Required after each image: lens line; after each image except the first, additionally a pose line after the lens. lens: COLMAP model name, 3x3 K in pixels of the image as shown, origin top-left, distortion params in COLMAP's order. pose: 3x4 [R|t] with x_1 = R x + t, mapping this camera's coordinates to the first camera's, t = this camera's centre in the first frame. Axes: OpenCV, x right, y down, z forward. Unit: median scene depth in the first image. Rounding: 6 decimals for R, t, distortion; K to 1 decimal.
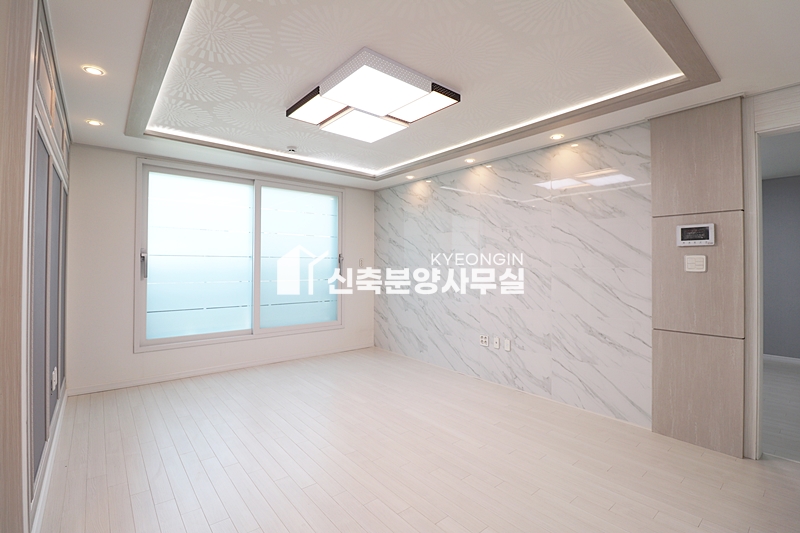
lens RADIAL K [[368.0, 0, 406.5], [0, 368.0, 260.0], [0, 0, 1]] dist [0.001519, -0.015051]
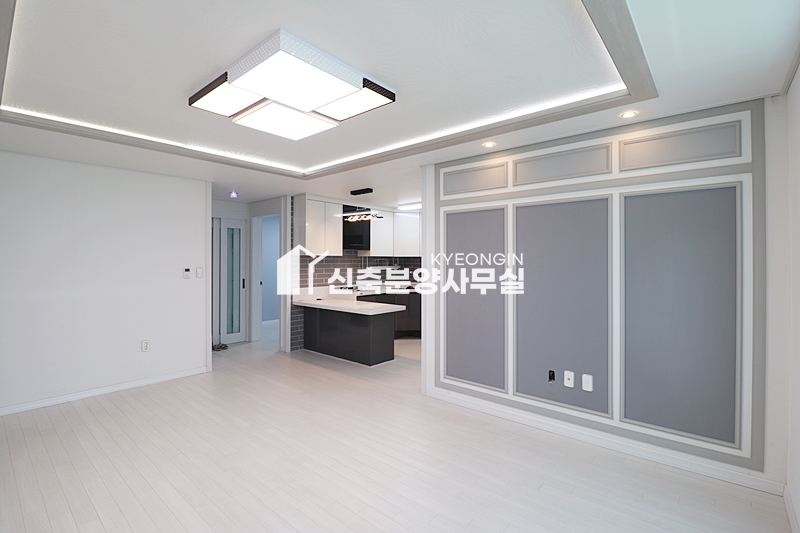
lens RADIAL K [[368.0, 0, 406.5], [0, 368.0, 260.0], [0, 0, 1]] dist [0.001519, -0.015051]
pose [[-0.984909, -0.006169, -0.172961, -0.156819], [-0.003459, 0.999867, -0.015961, -0.019448], [0.173037, -0.015121, -0.984799, 1.317483]]
